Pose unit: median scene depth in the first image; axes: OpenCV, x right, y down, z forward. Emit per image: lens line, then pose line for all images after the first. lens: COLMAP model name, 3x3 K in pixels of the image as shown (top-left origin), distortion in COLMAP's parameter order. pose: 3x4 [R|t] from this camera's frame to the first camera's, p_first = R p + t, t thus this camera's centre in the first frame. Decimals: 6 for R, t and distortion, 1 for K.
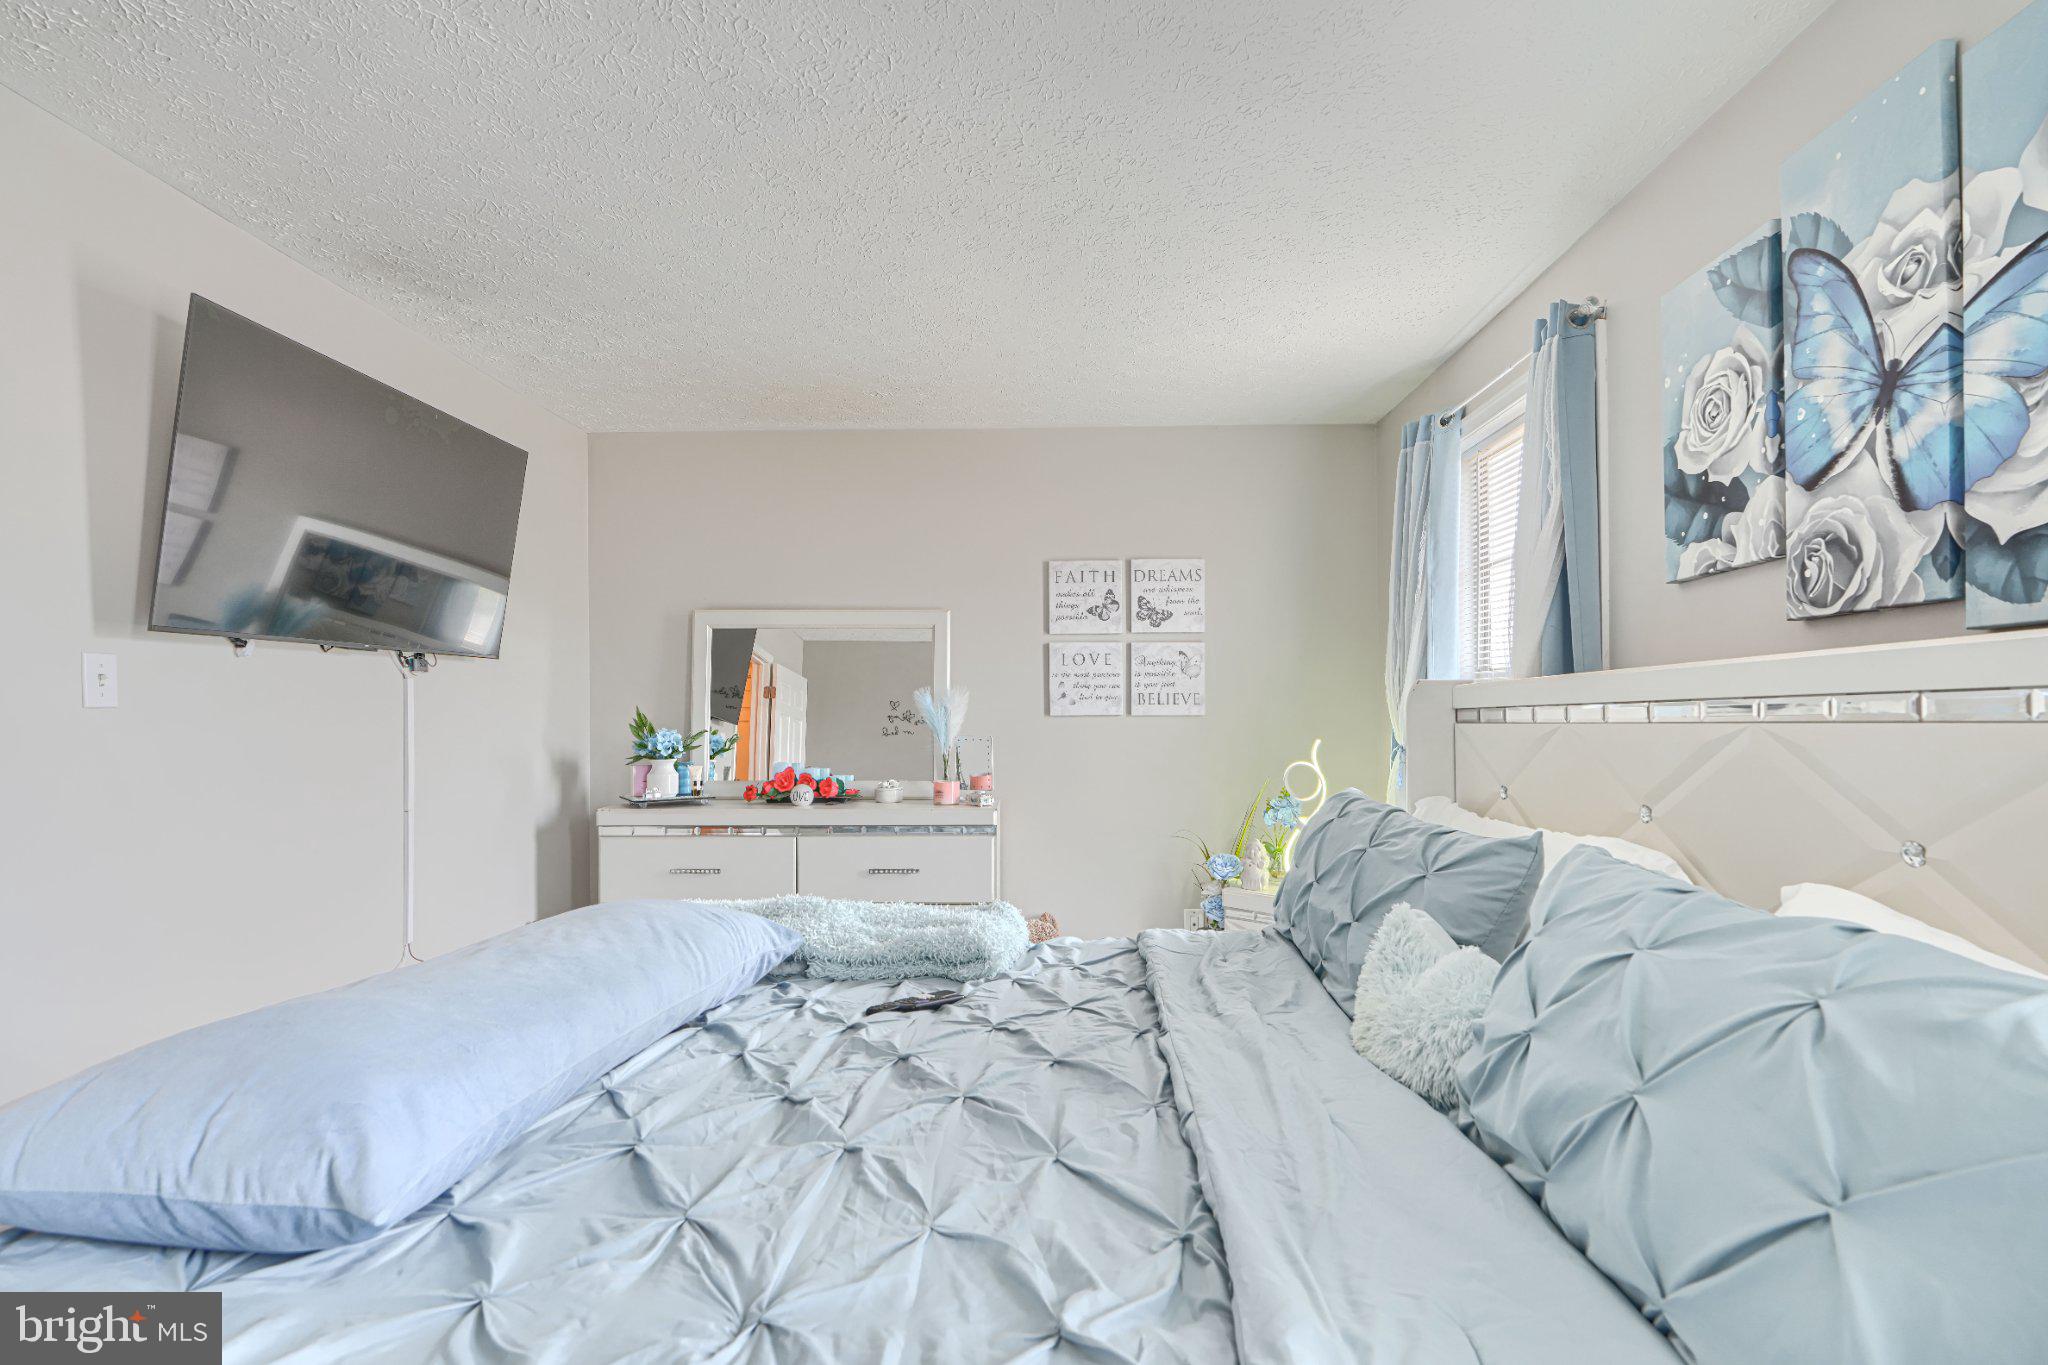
lens RADIAL K [[936.8, 0, 1022.7], [0, 936.8, 691.6], [0, 0, 1]] dist [0.000433, -0.000212]
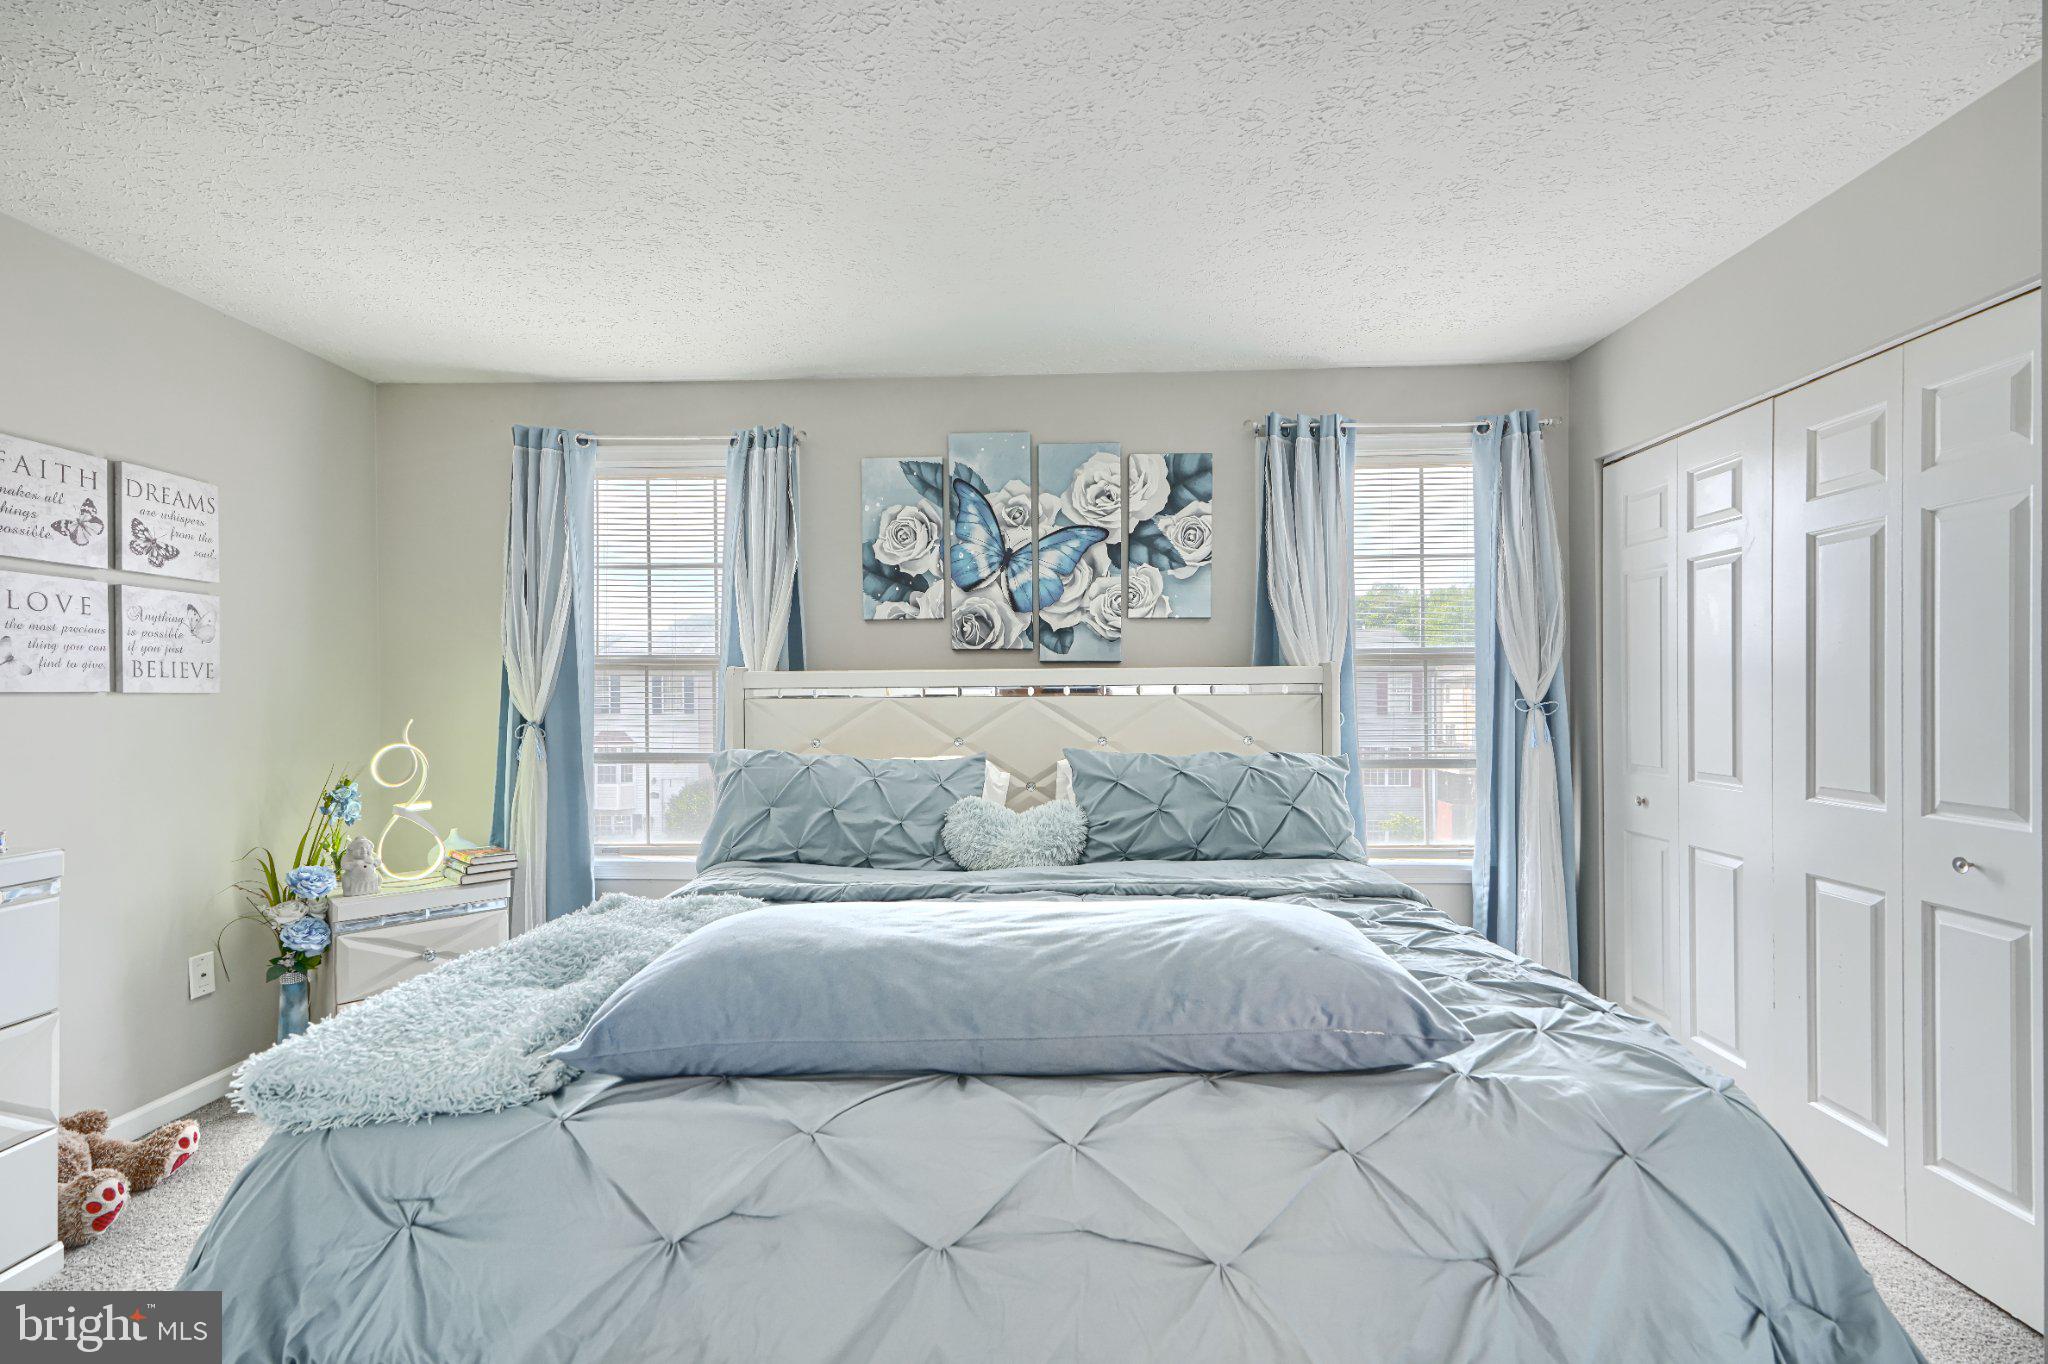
lens RADIAL K [[936.8, 0, 1022.7], [0, 936.8, 691.1], [0, 0, 1]] dist [0.000433, -0.000212]
pose [[0.006889, 0.006797, 0.999953, -1.243955], [-0.024784, 0.999671, -0.006624, 0.028431], [-0.999669, -0.024738, 0.007056, 0.768020]]
